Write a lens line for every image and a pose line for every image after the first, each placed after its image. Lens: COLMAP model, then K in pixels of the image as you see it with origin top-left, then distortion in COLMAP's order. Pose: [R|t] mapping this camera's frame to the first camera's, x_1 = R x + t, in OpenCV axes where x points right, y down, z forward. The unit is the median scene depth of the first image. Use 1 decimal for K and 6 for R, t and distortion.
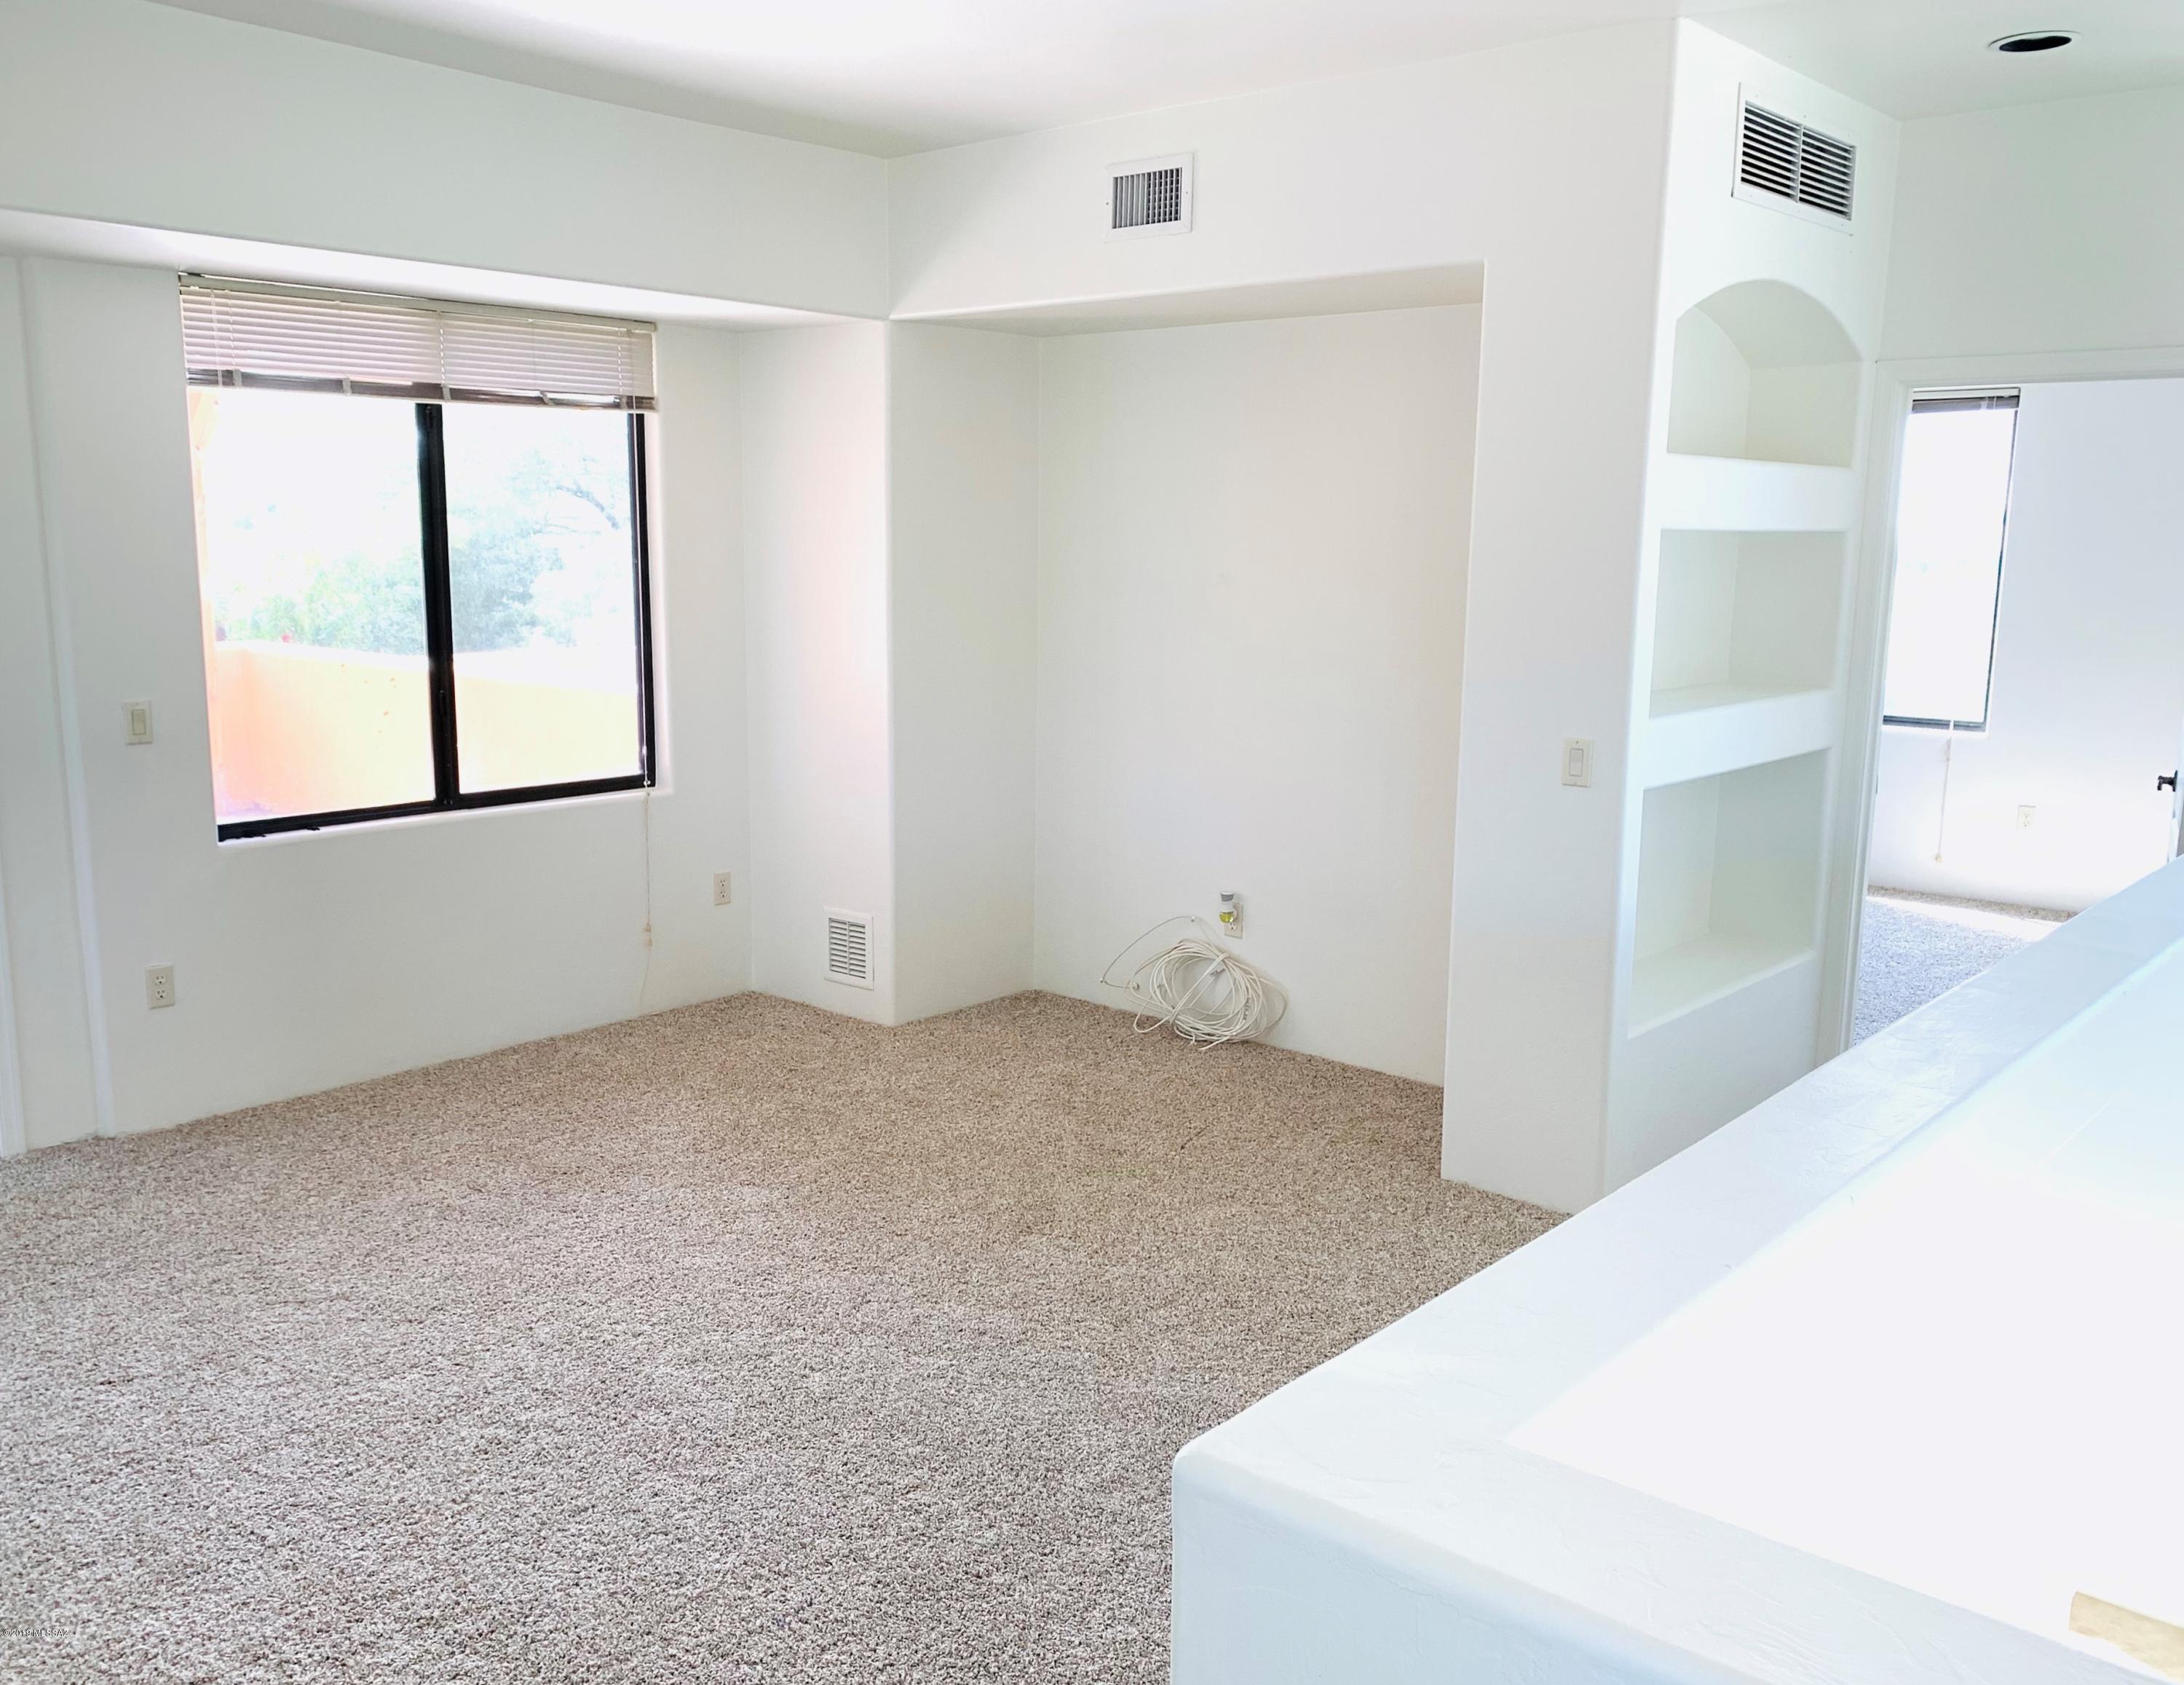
lens RADIAL K [[1857.8, 0, 1088.2], [0, 1857.8, 850.4], [0, 0, 1]] dist [0.011791, 0.000639]
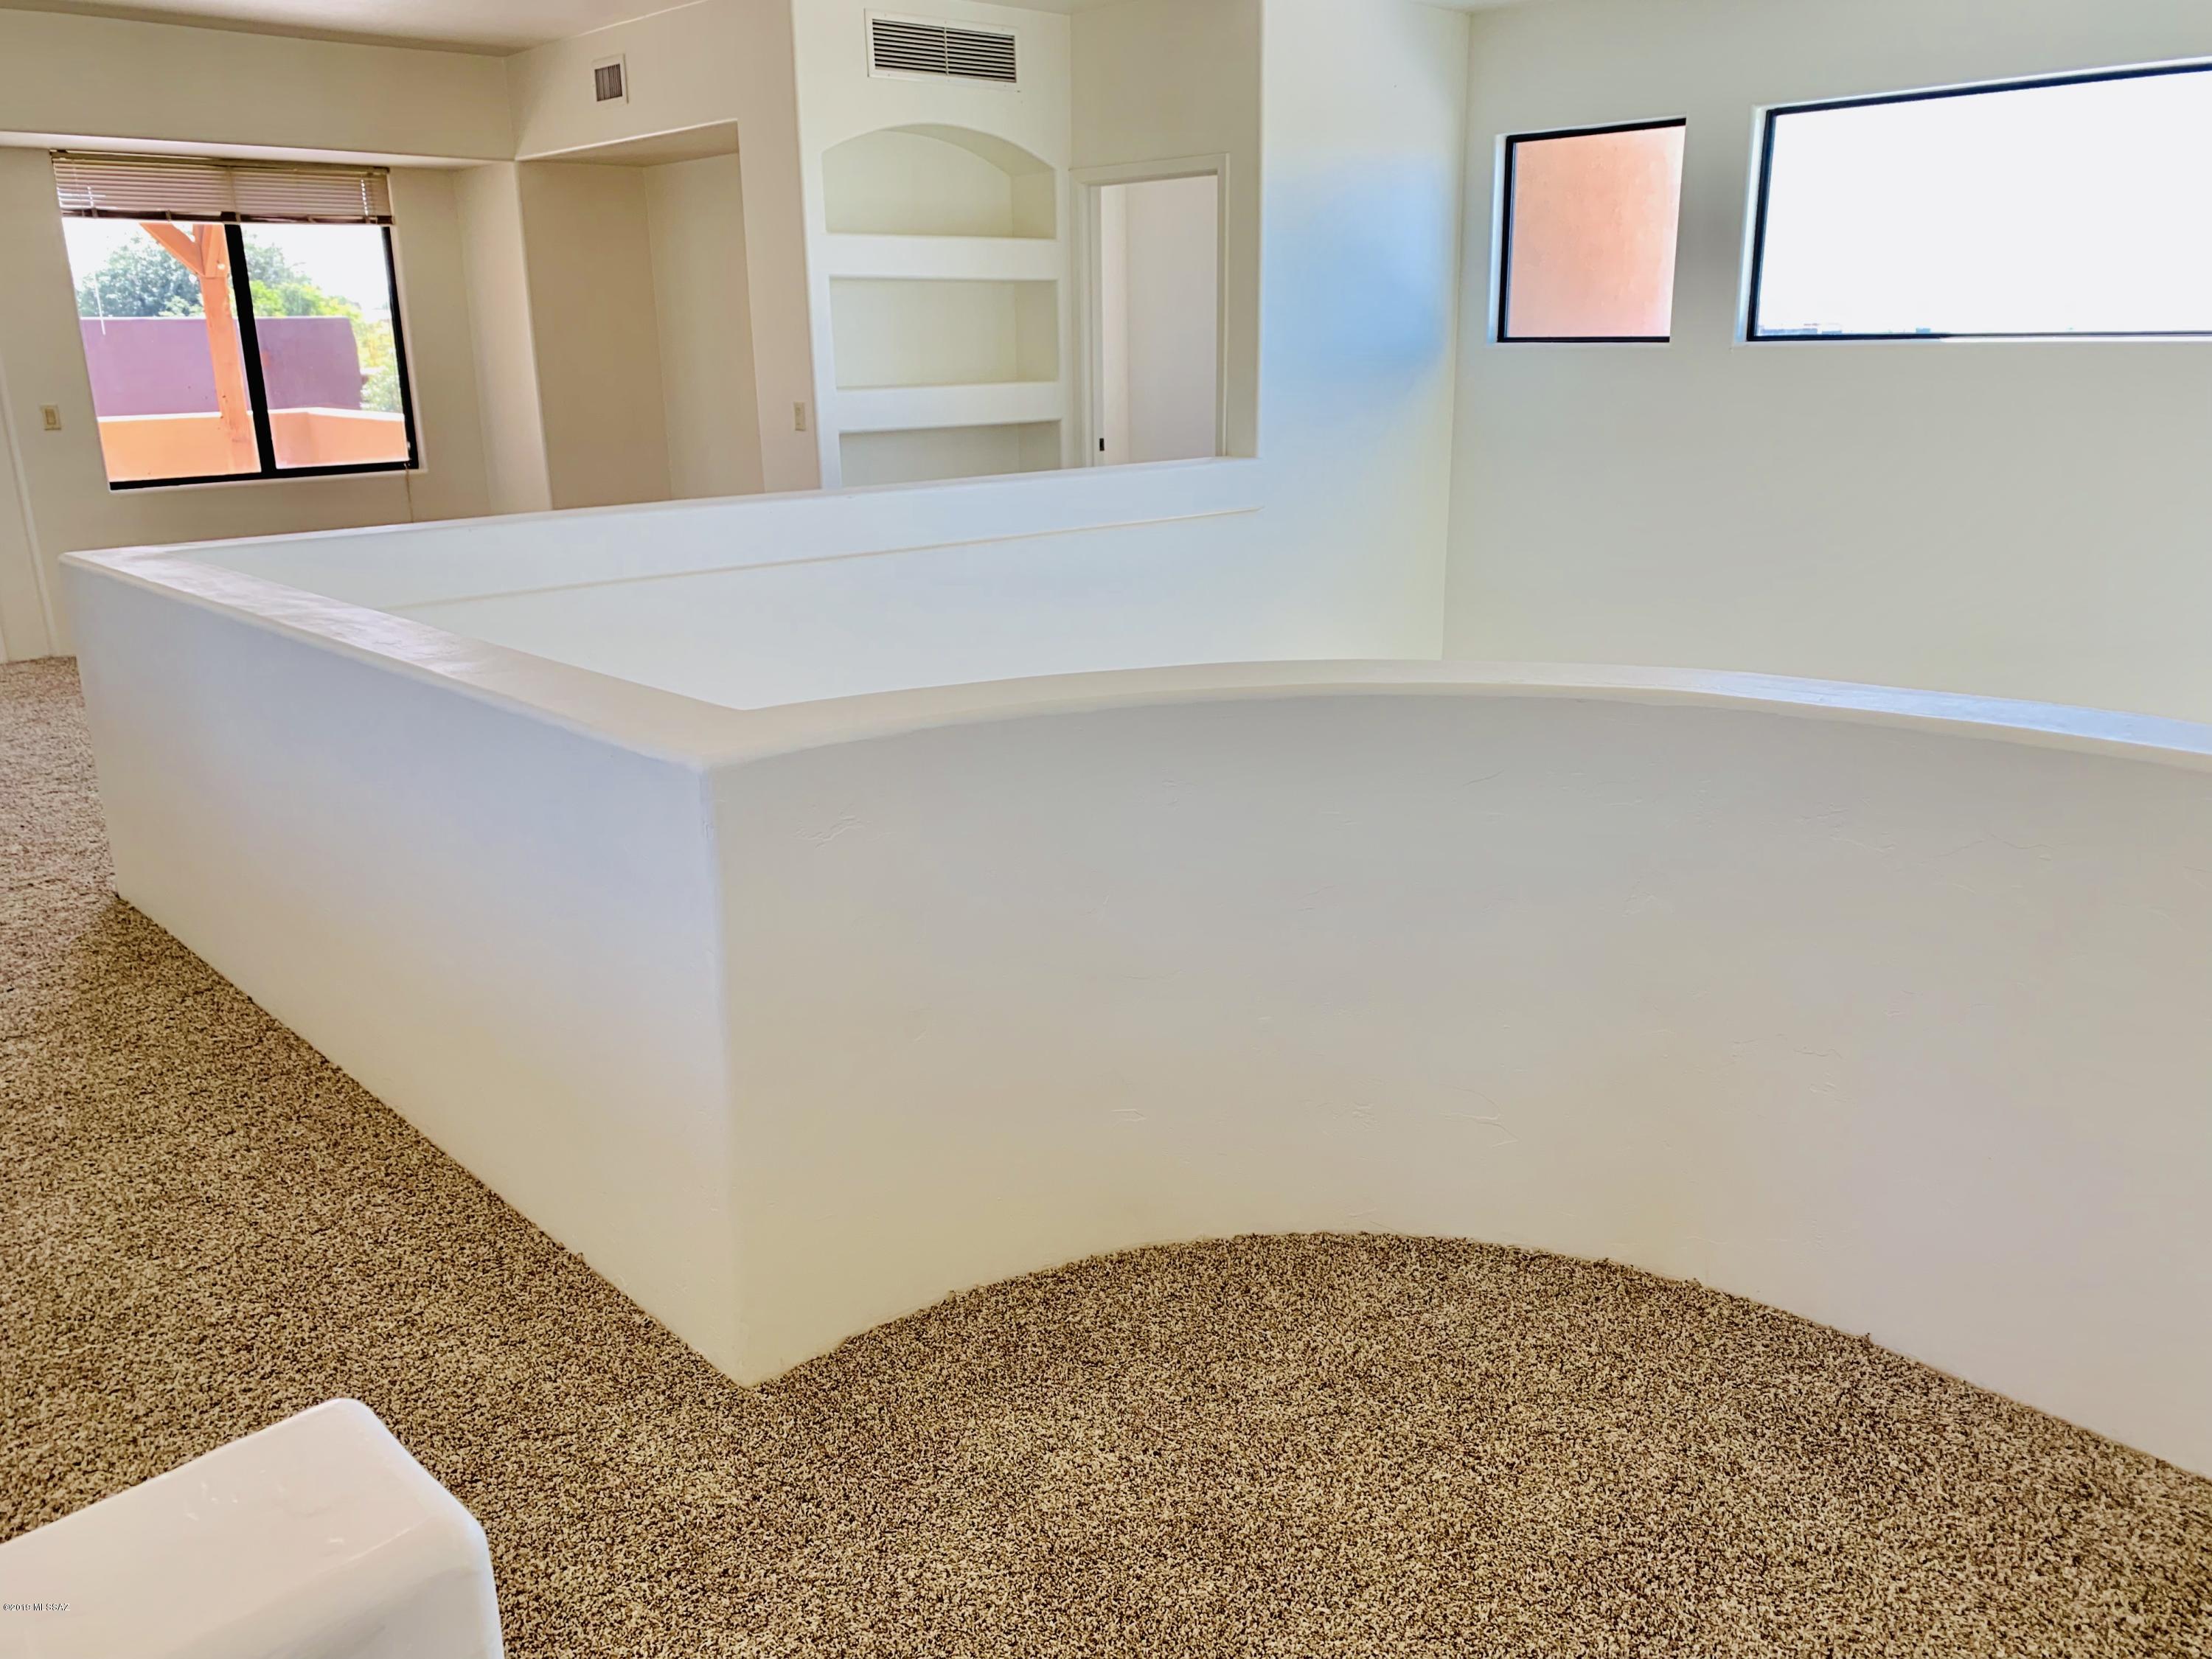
lens RADIAL K [[1700.0, 0, 1108.5], [0, 1700.0, 819.5], [0, 0, 1]] dist [0.011075, 0.000650]
pose [[0.995340, 0.000996, -0.096421, 0.570682], [0.009666, 0.993879, 0.110047, 0.125201], [0.095940, -0.110466, 0.989238, -0.481185]]
